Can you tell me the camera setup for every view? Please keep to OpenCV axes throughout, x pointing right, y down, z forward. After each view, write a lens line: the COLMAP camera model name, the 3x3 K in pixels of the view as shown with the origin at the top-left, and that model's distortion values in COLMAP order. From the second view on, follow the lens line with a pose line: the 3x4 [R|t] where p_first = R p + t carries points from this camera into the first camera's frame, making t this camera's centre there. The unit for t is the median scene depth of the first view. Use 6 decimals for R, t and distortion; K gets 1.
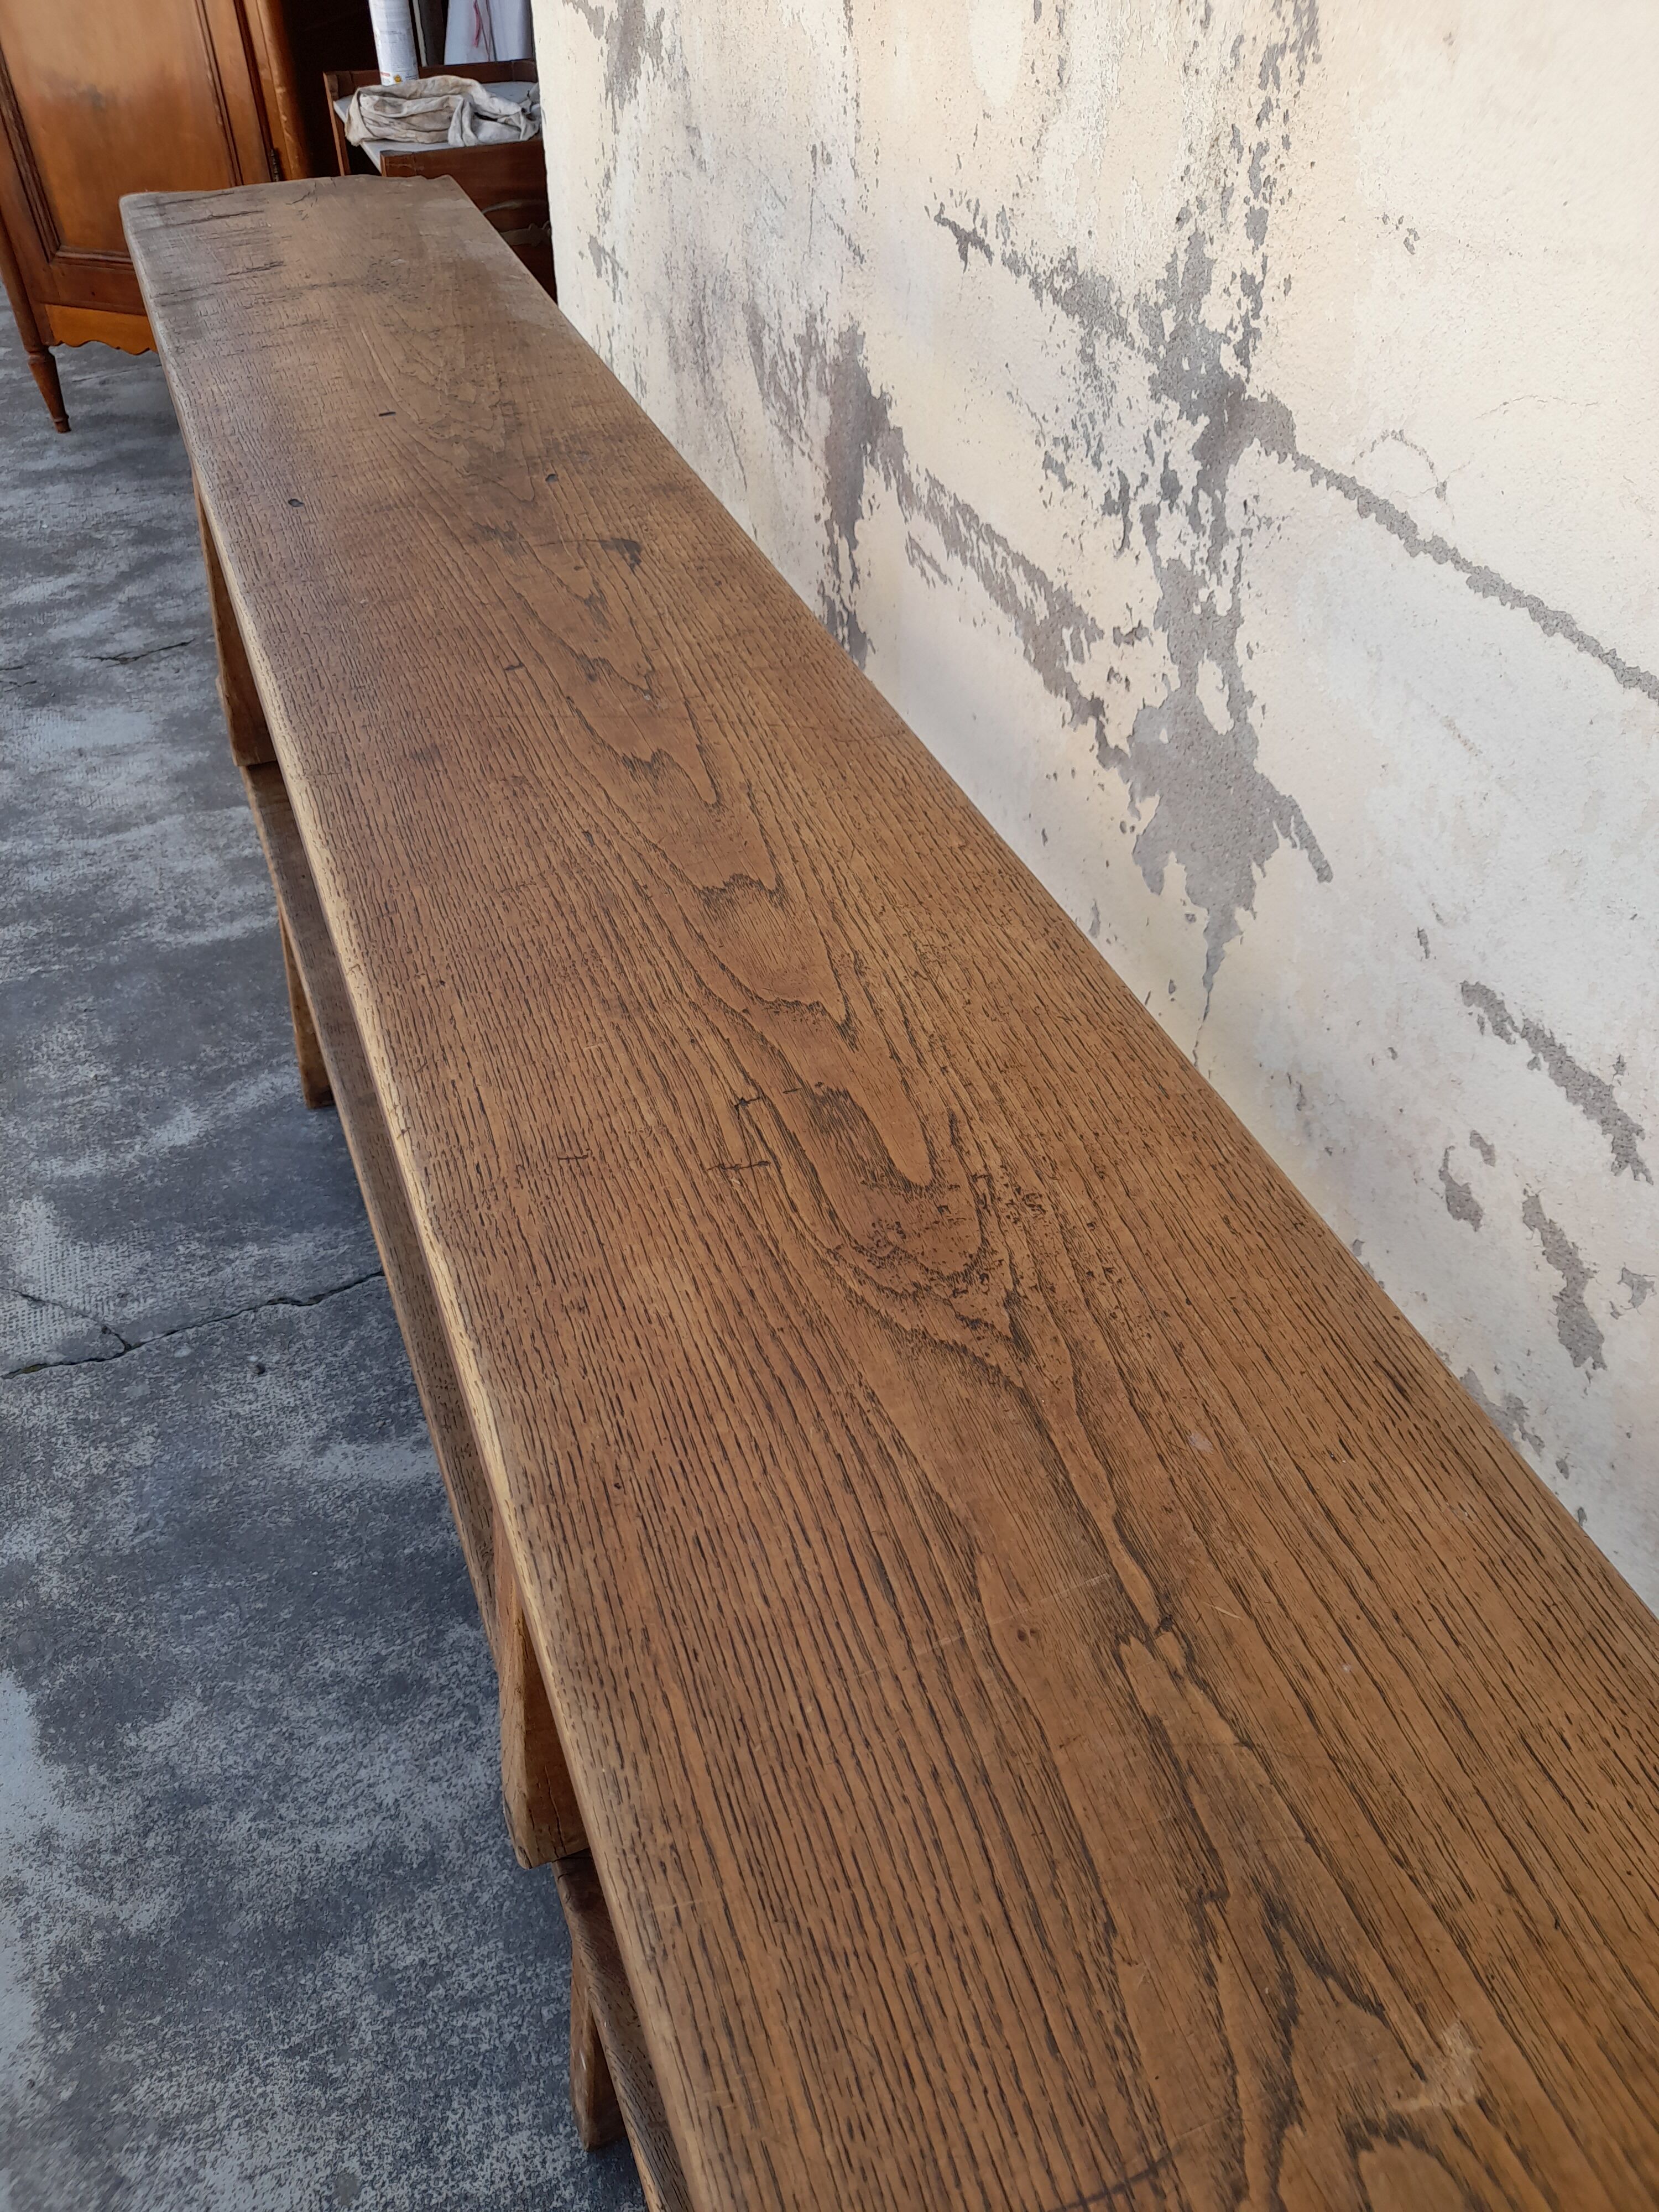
lens RADIAL K [[1637.1, 0, 790.7], [0, 1637.1, 1109.4], [0, 0, 1]] dist [0.023439, -0.029119]
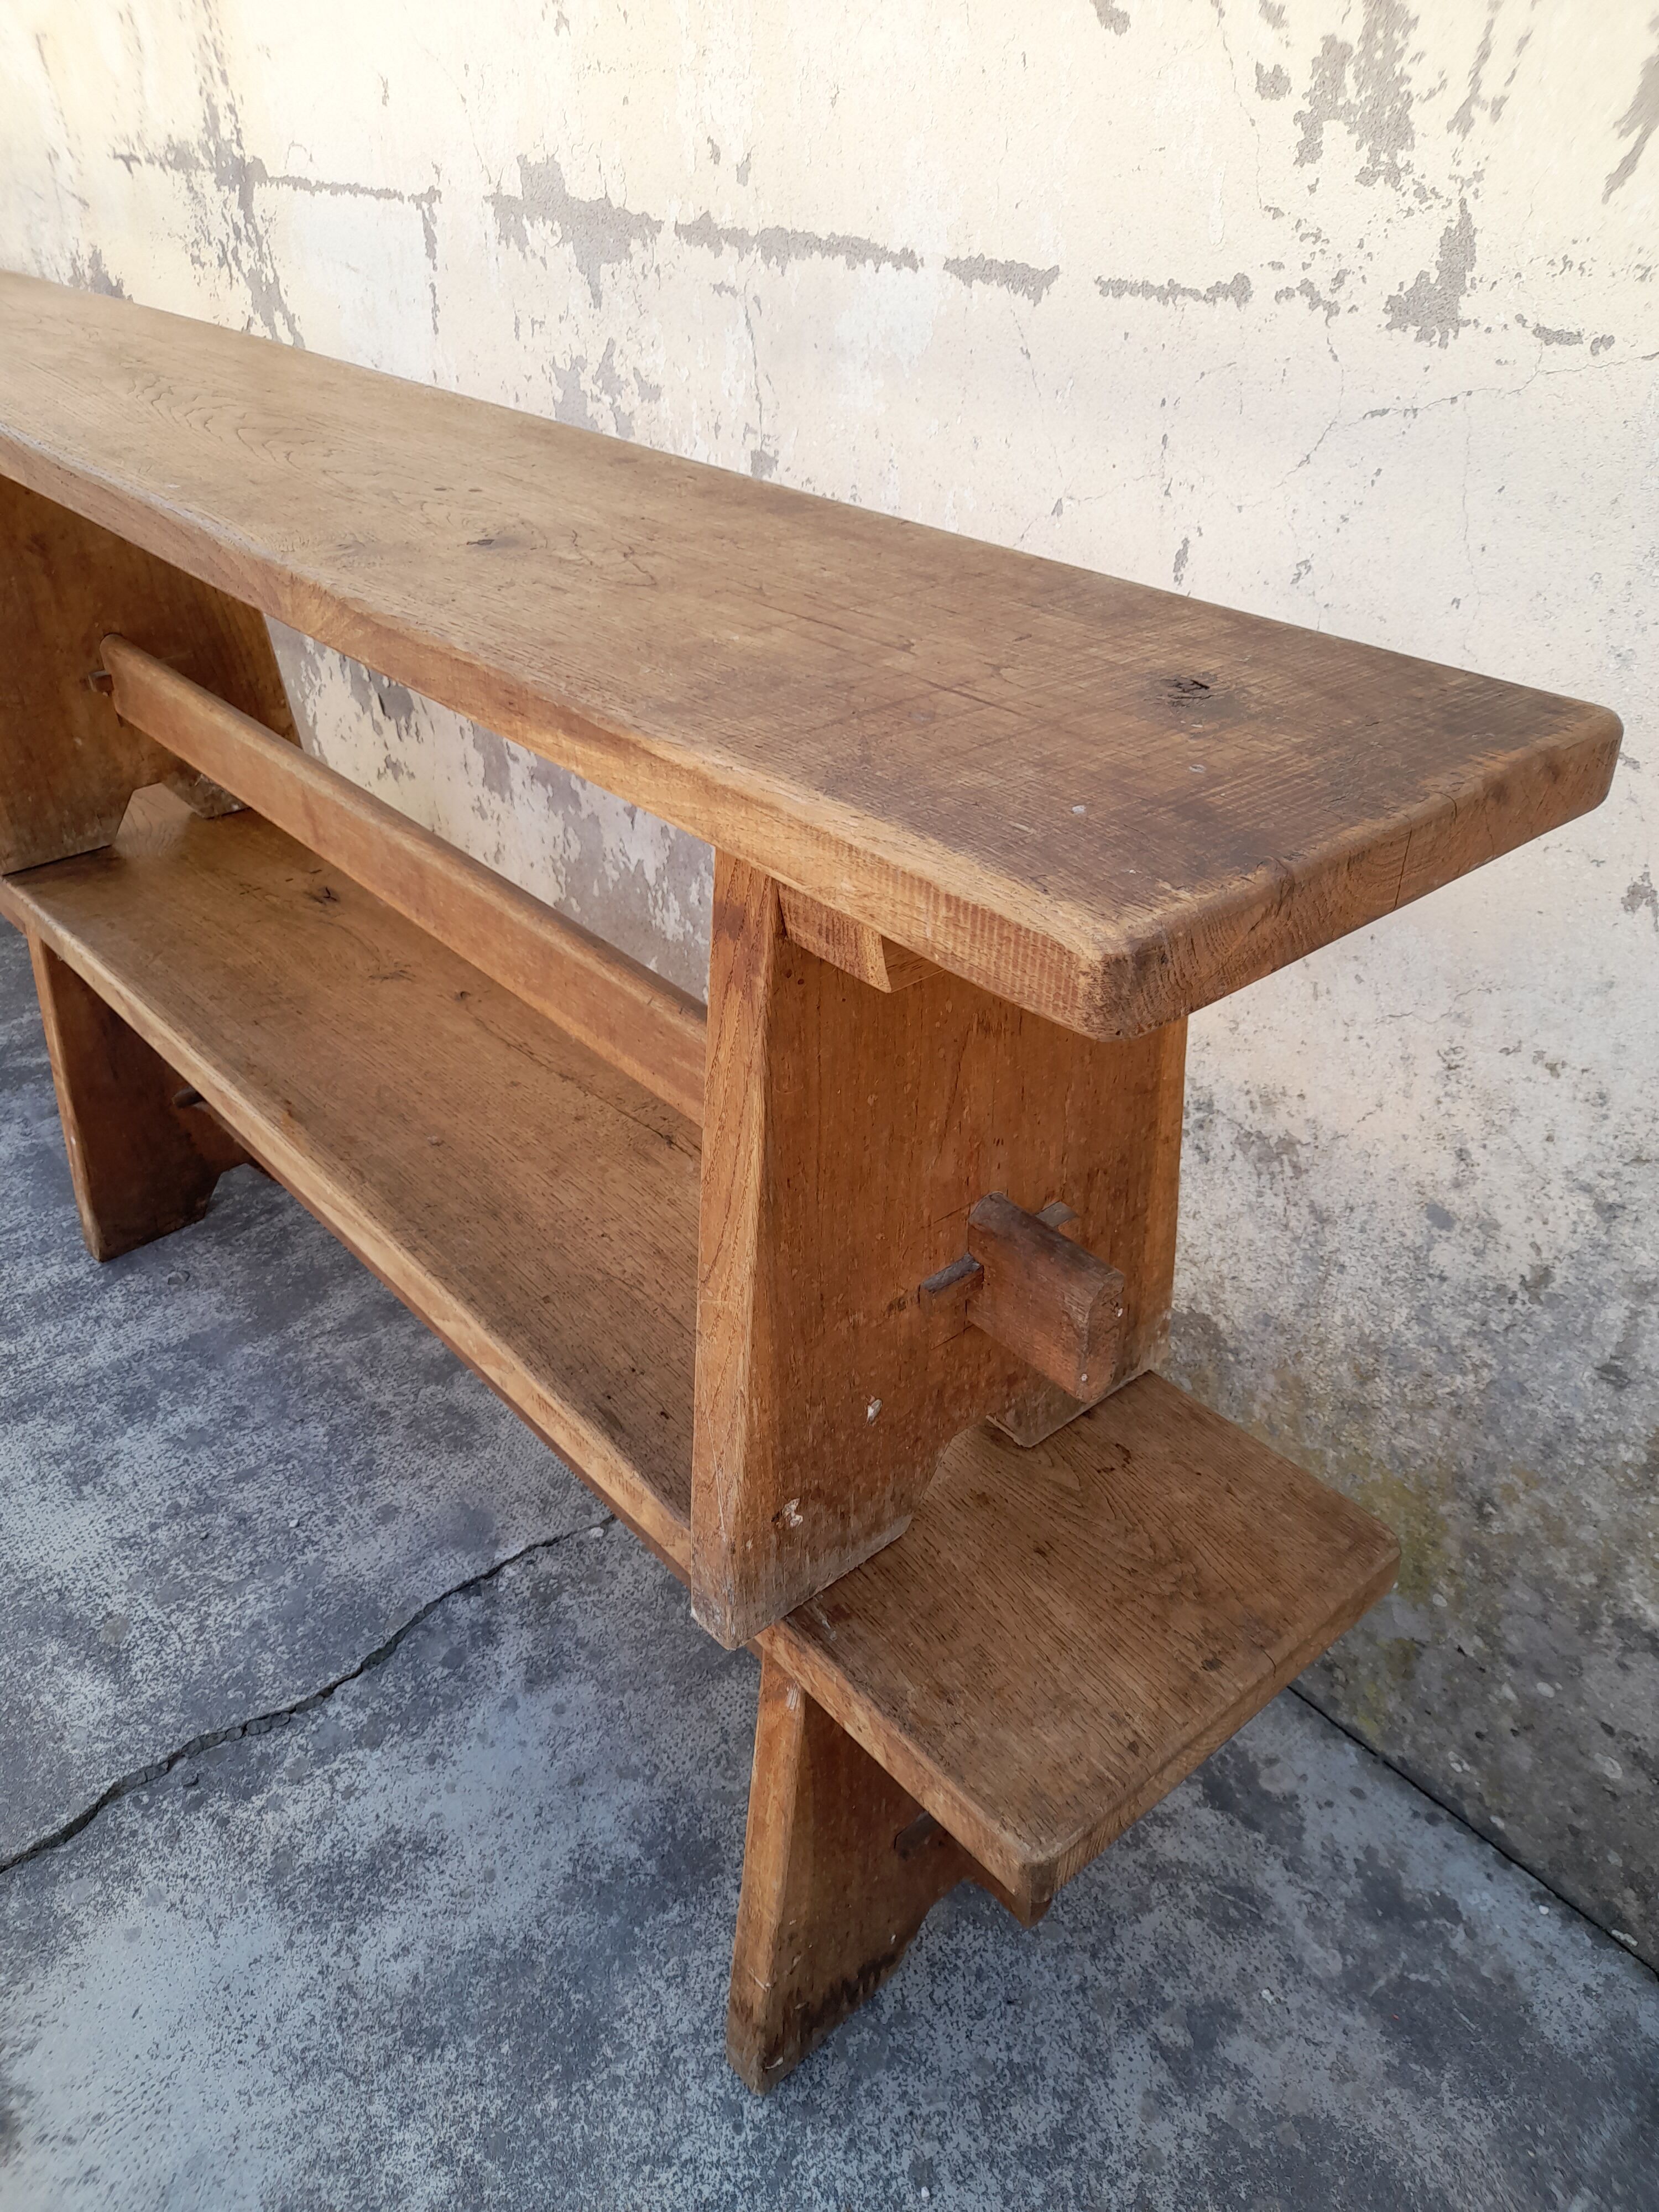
lens RADIAL K [[1637.1, 0, 796.6], [0, 1637.1, 1109.5], [0, 0, 1]] dist [0.023439, -0.029119]
pose [[0.945318, -0.191494, 0.264015, 0.110363], [0.232493, 0.963363, -0.133709, 0.797015], [-0.228738, 0.187779, 0.955206, -0.628830]]
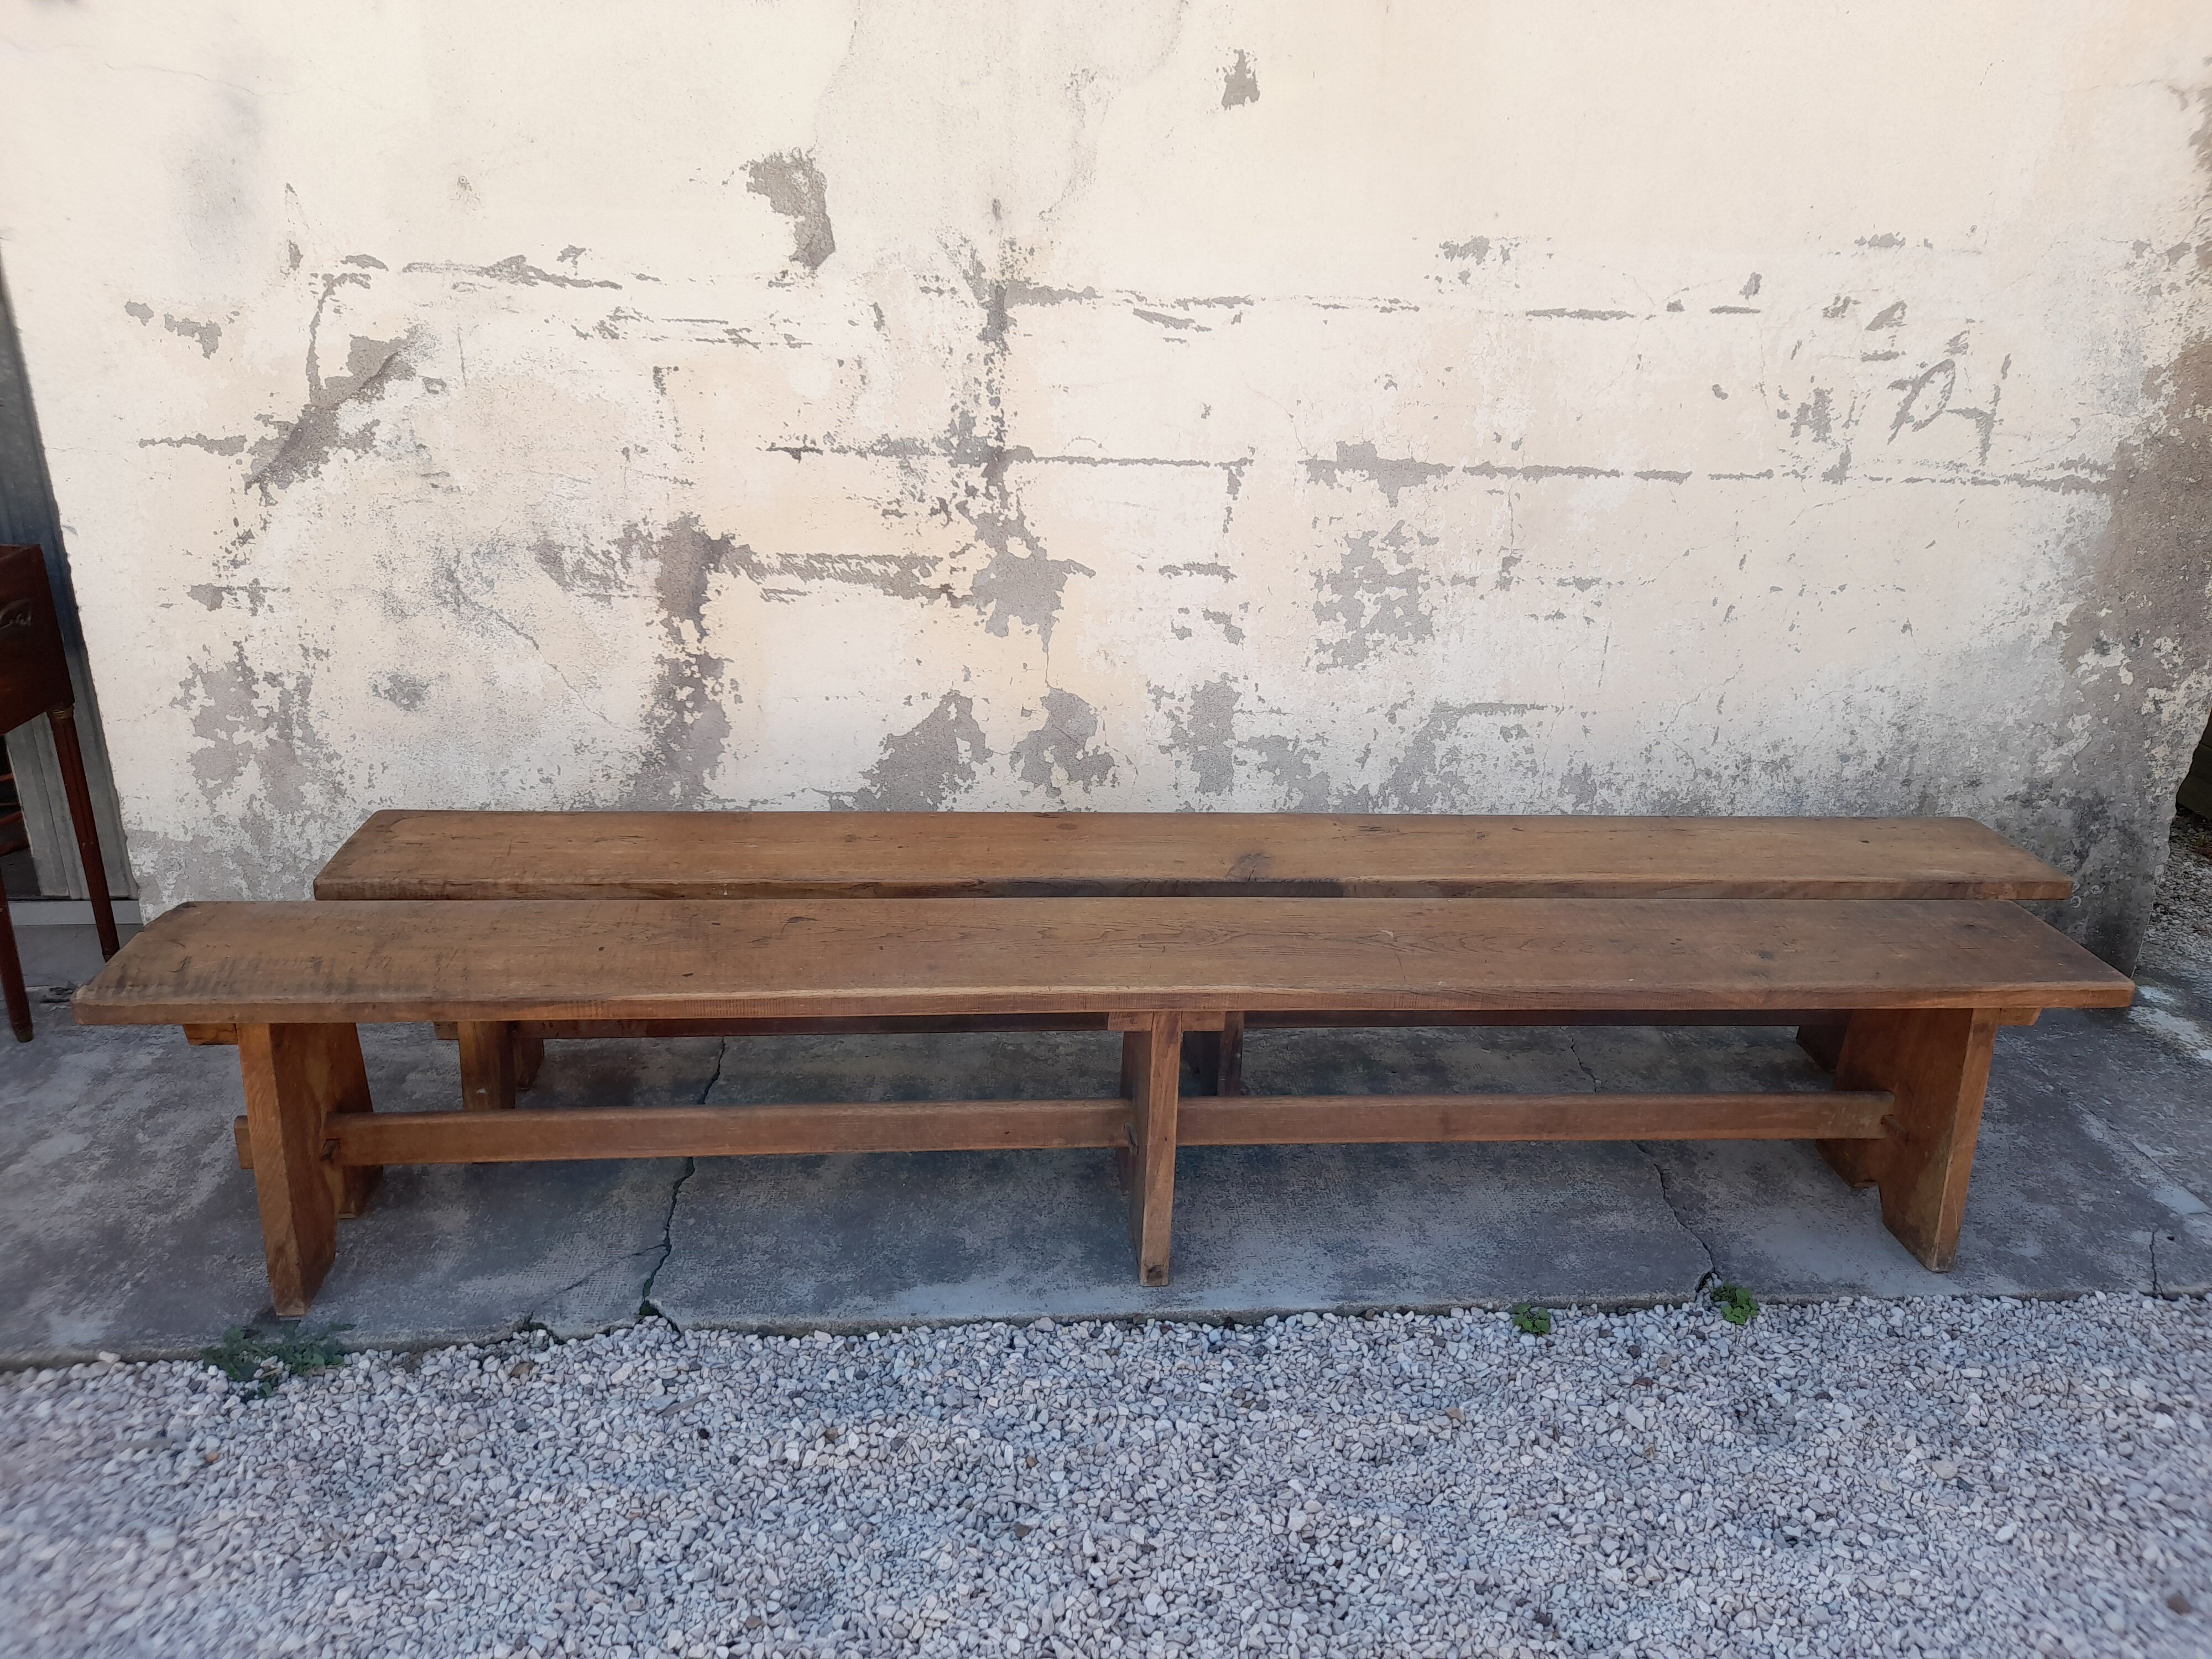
lens RADIAL K [[1637.1, 0, 1112.7], [0, 1637.1, 866.2], [0, 0, 1]] dist [0.023439, -0.029119]
pose [[0.279187, -0.354732, 0.892312, -1.929927], [0.627145, 0.771052, 0.110304, -0.024275], [-0.727147, 0.528813, 0.437736, -0.075354]]
